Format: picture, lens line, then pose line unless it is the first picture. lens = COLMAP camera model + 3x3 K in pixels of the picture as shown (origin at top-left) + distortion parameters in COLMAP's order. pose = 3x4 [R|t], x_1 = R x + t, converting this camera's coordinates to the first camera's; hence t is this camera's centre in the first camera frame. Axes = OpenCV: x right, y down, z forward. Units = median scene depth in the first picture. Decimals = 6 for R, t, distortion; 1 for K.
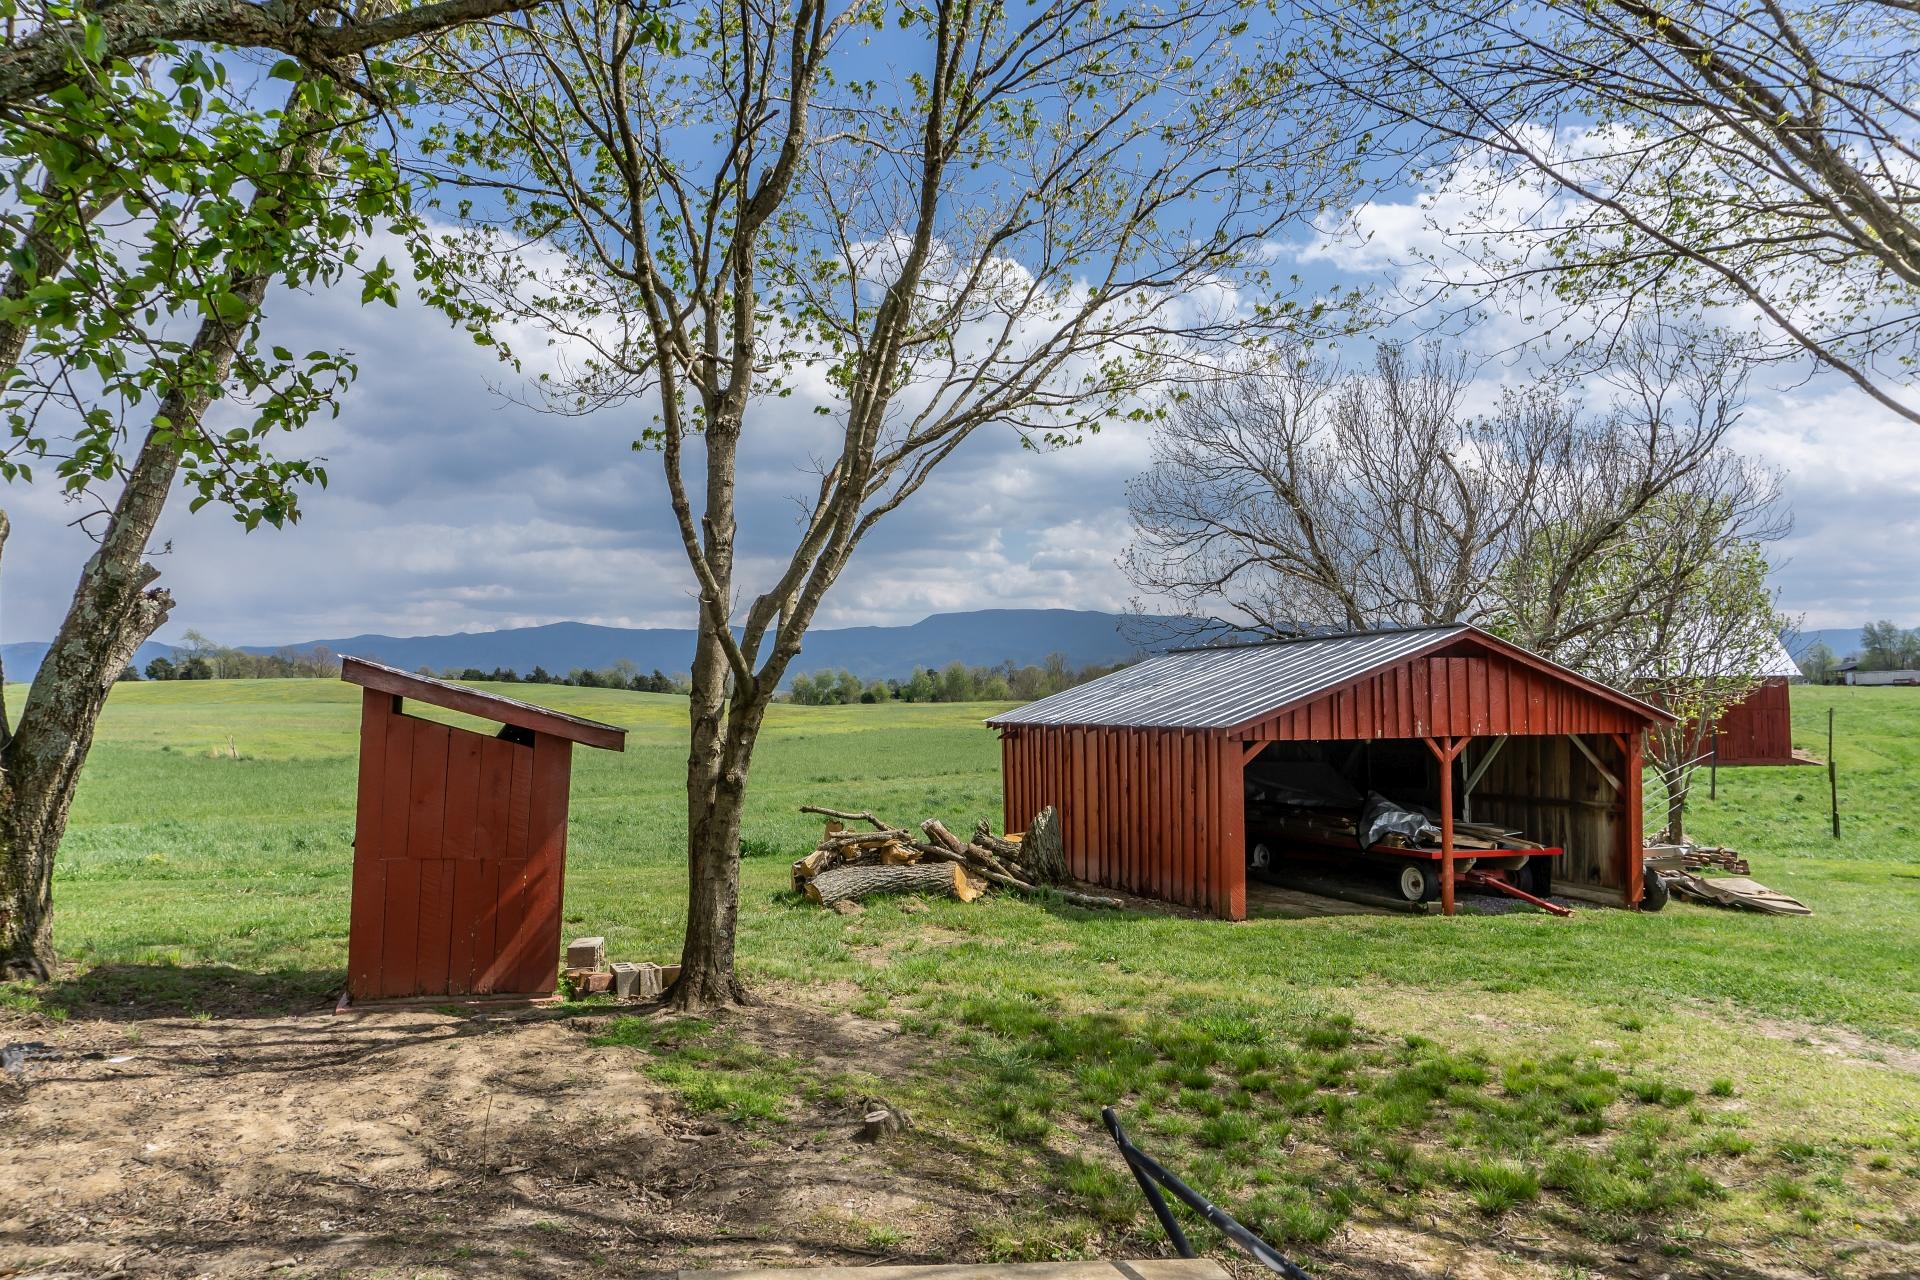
lens RADIAL K [[1359.5, 0, 956.9], [0, 1359.5, 633.7], [0, 0, 1]] dist [0.004165, -0.001974]
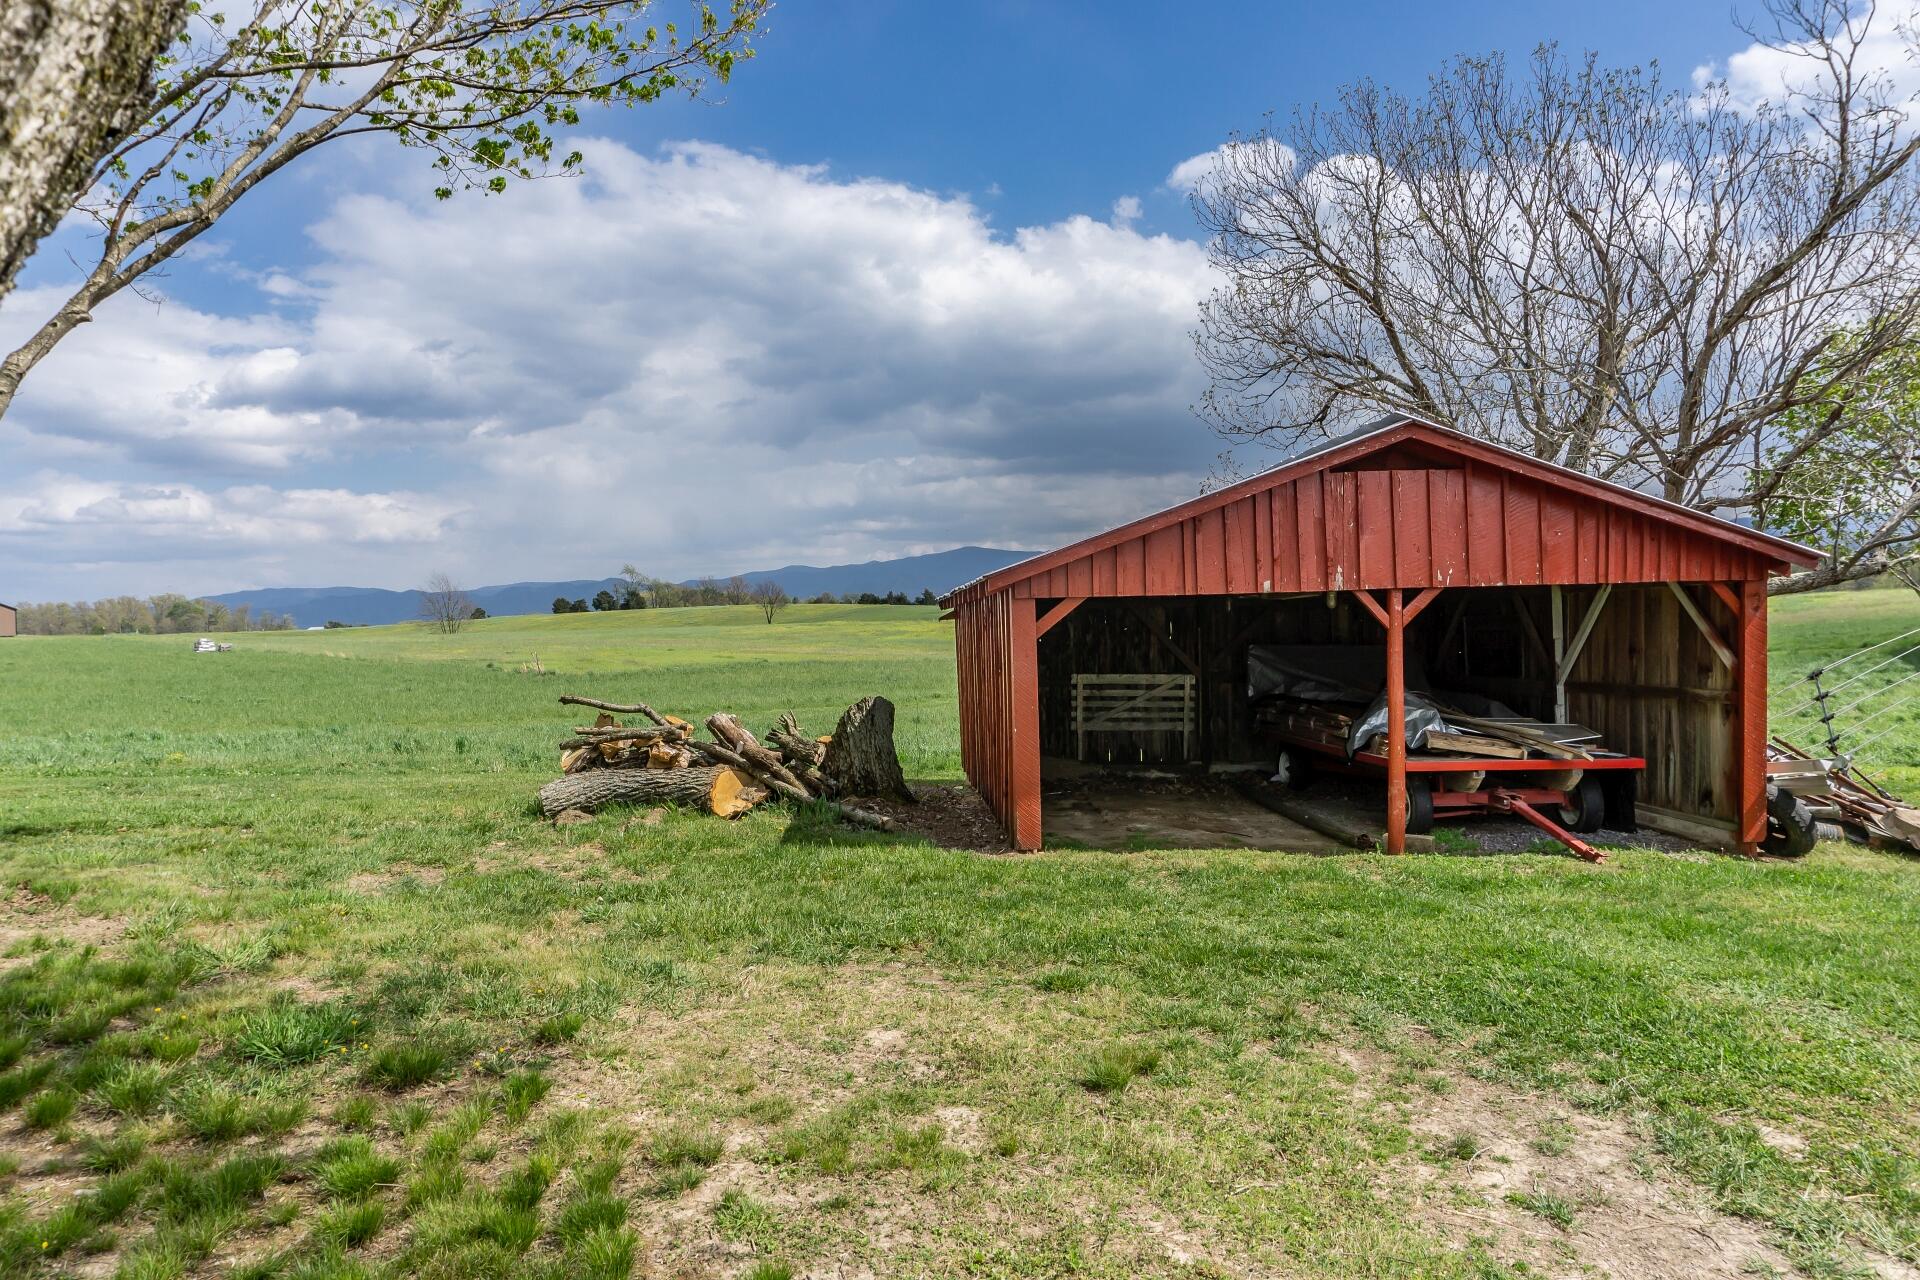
lens RADIAL K [[1277.9, 0, 960.2], [0, 1277.9, 653.0], [0, 0, 1]] dist [-0.039845, 0.000901]
pose [[0.937997, -0.015725, -0.346286, 0.344904], [0.040428, 0.997116, 0.064231, 0.053186], [0.344277, -0.074248, 0.935927, 0.313501]]
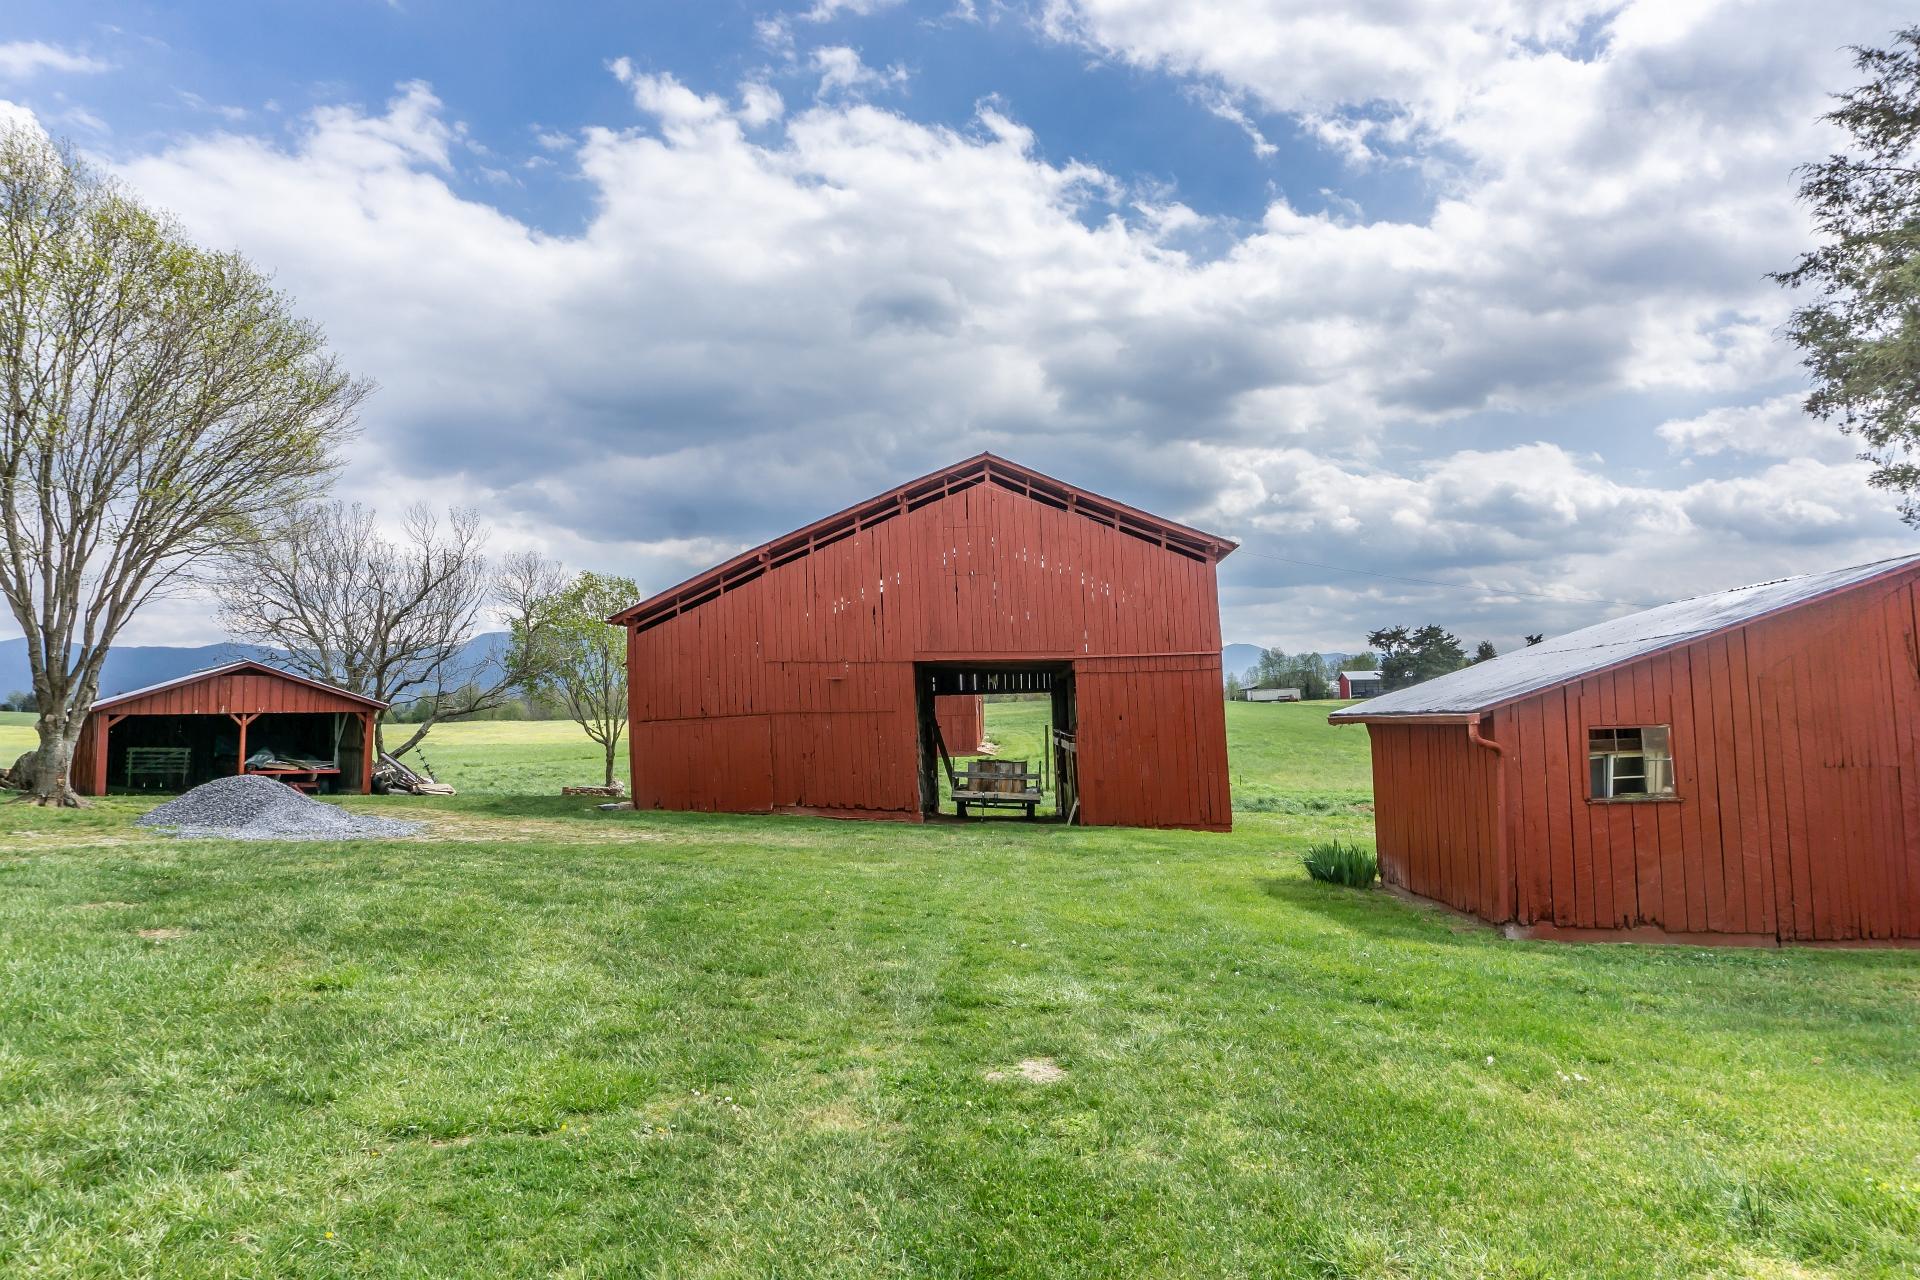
lens RADIAL K [[1359.5, 0, 956.7], [0, 1359.5, 632.7], [0, 0, 1]] dist [0.004165, -0.001974]
pose [[0.966188, 0.001130, 0.257838, 0.806691], [0.004003, 0.999804, -0.019384, -0.003385], [-0.257809, 0.019760, 0.965994, -1.196585]]
